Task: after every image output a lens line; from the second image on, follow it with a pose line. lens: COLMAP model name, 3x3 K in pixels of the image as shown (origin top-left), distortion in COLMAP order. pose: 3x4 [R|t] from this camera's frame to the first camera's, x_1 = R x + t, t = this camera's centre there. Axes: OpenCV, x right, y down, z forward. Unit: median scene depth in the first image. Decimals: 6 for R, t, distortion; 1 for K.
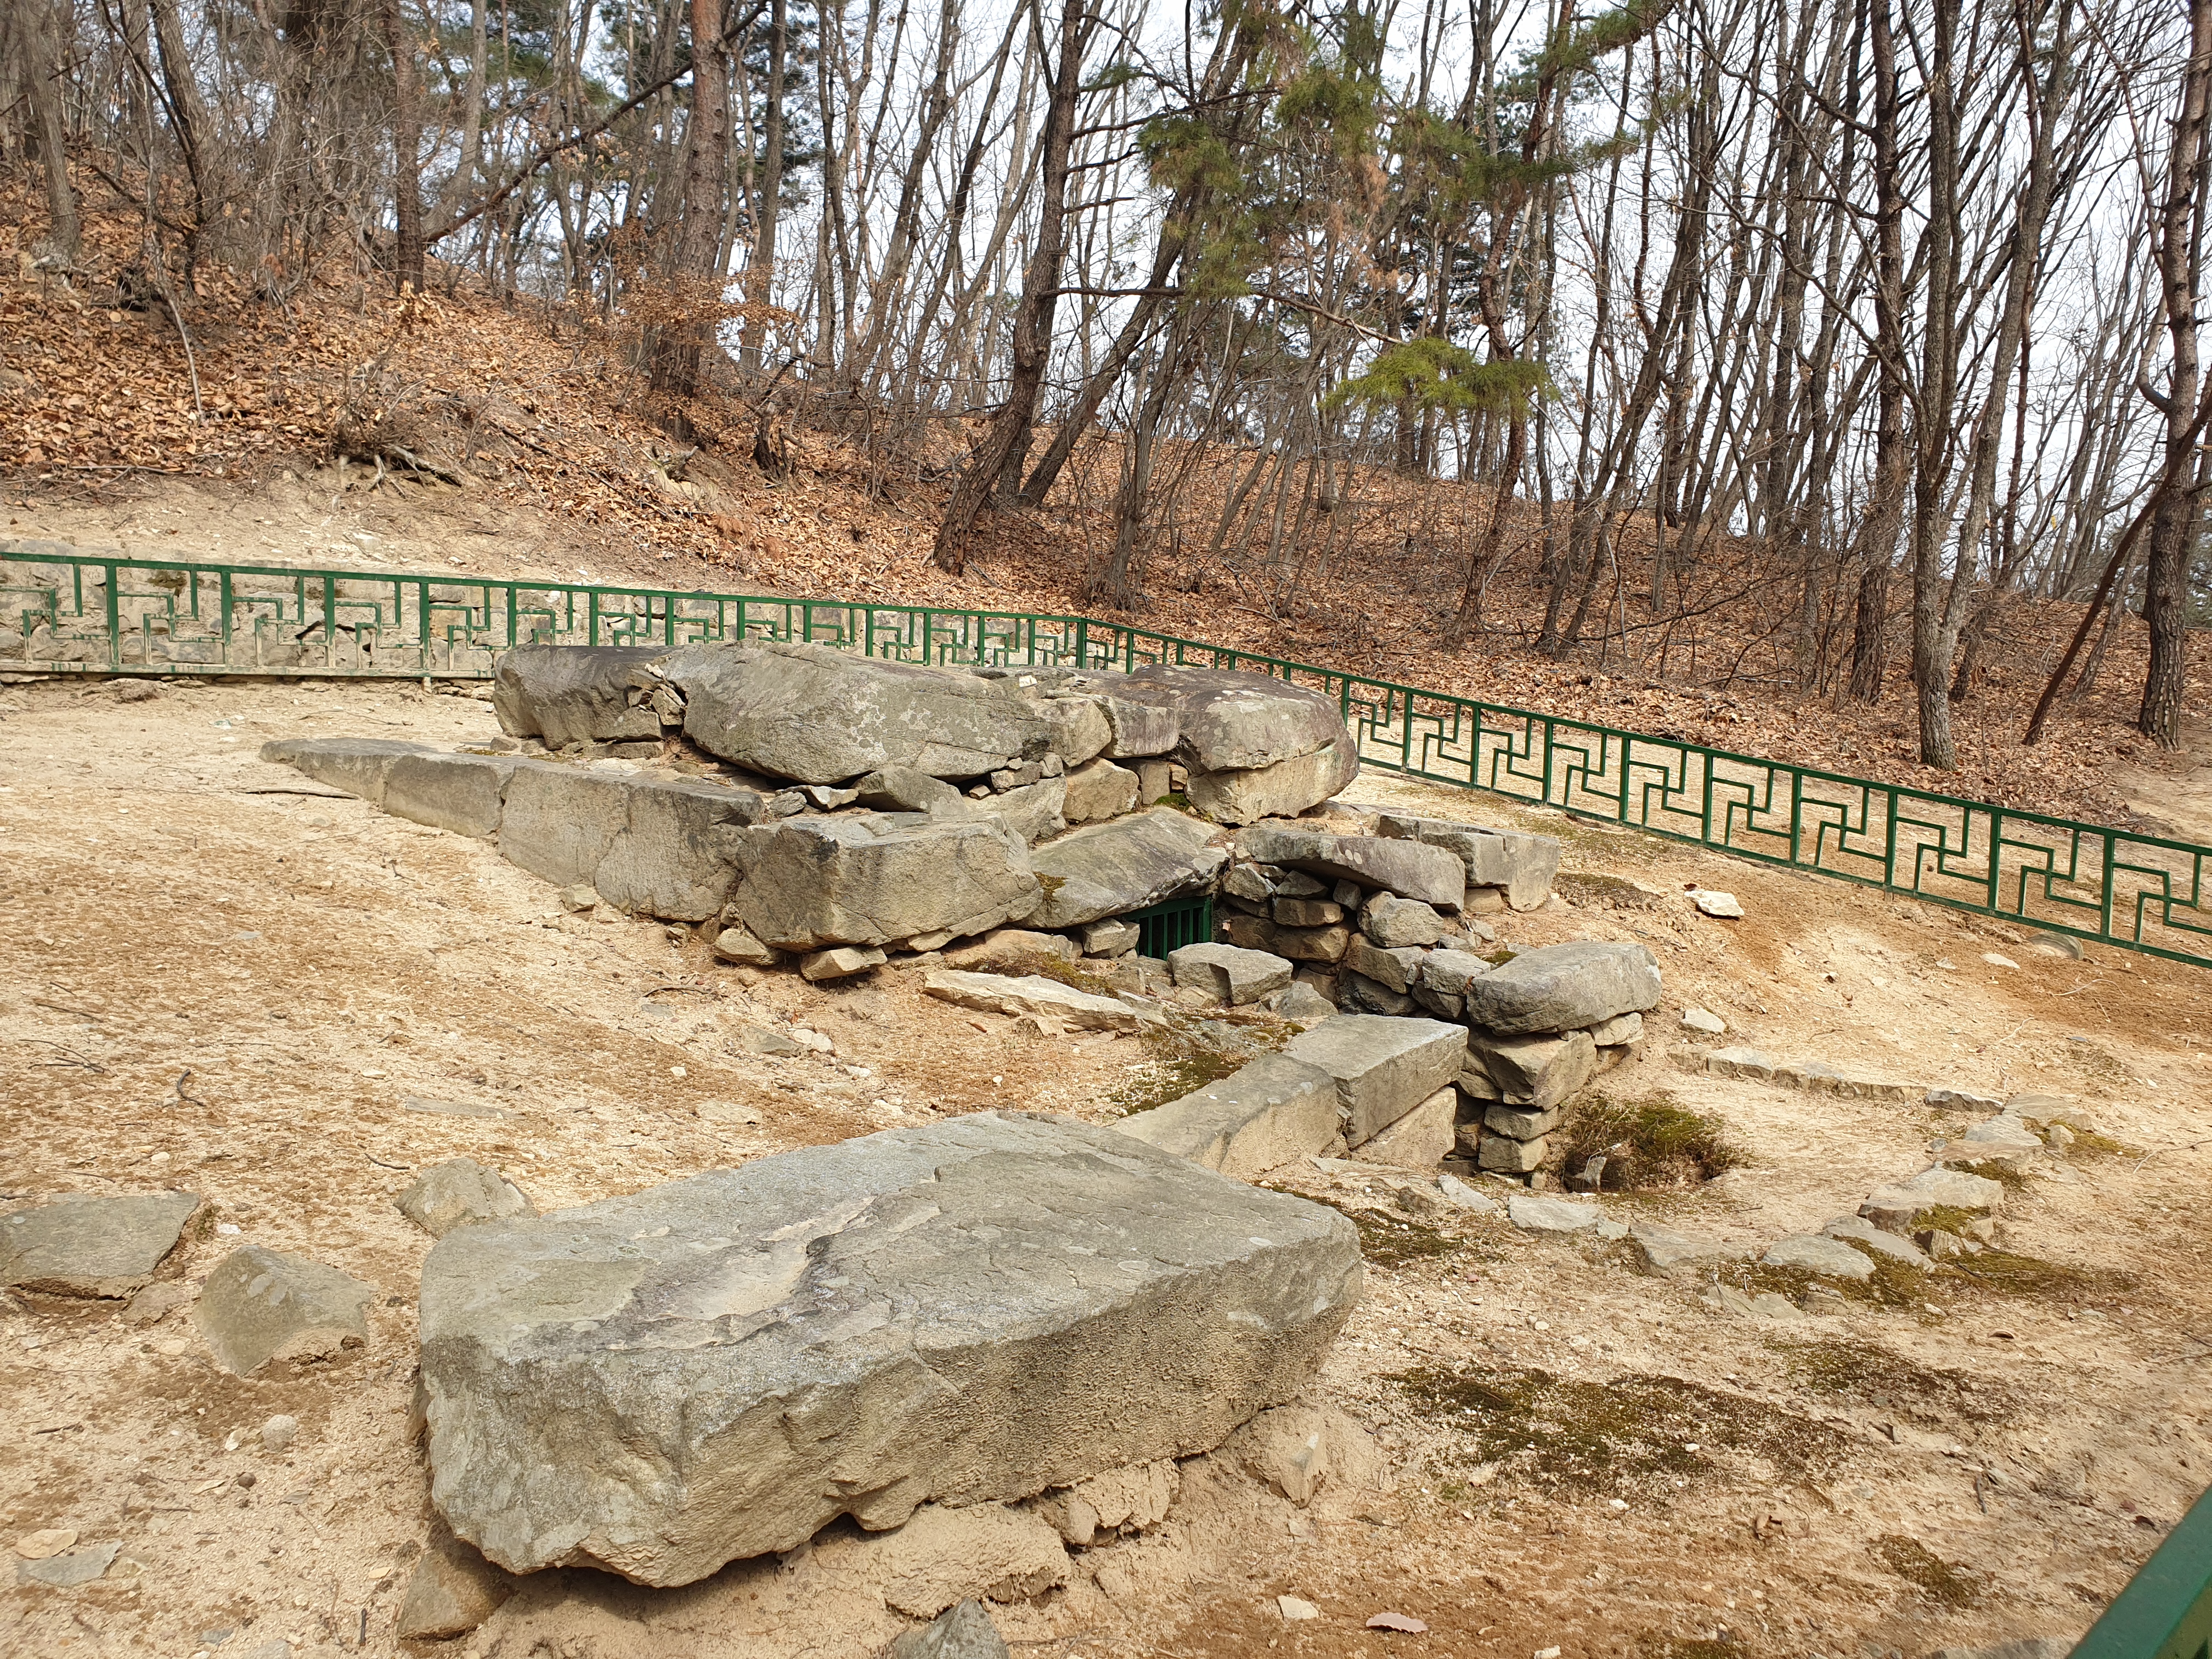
lens RADIAL K [[1700.3, 0, 1106.0], [0, 1700.3, 829.5], [0, 0, 1]] dist [0.064232, -0.001810]
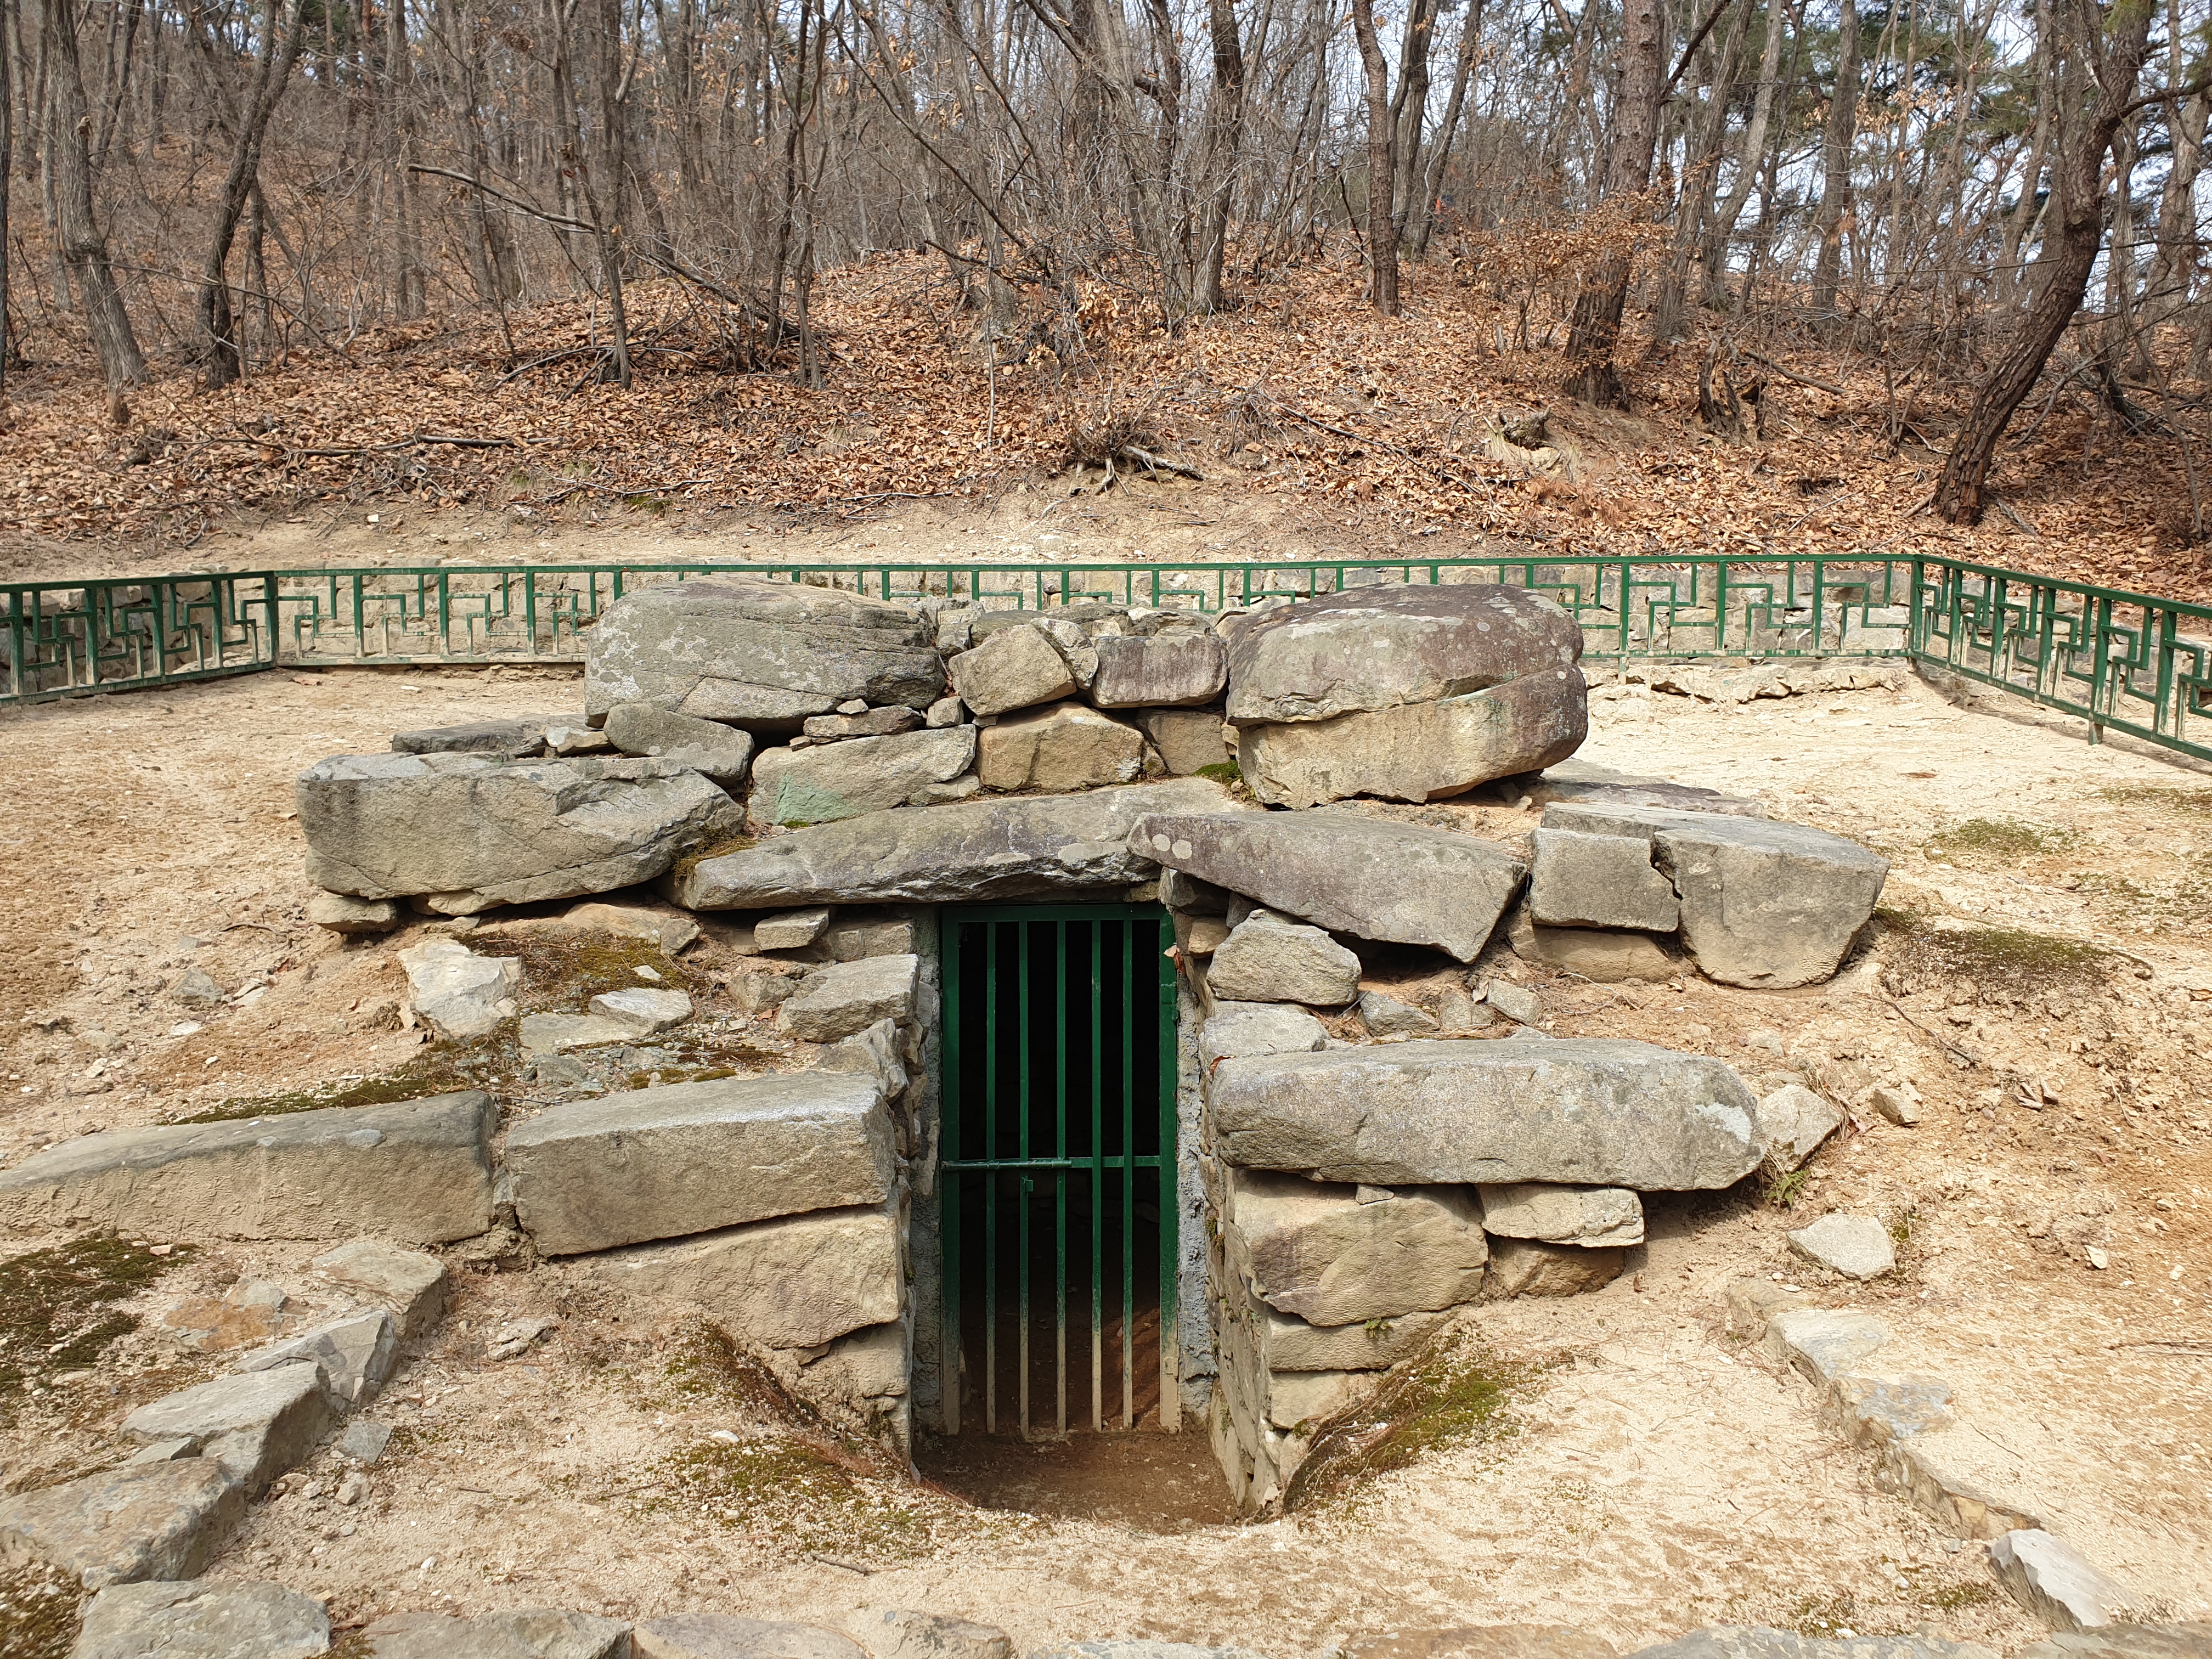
lens RADIAL K [[1700.3, 0, 1106.0], [0, 1700.3, 829.5], [0, 0, 1]] dist [0.064232, -0.001810]
pose [[0.650729, 0.032404, -0.758618, 0.526945], [-0.053169, 0.998581, -0.002953, 0.011415], [0.757446, 0.042257, 0.651528, 0.503938]]
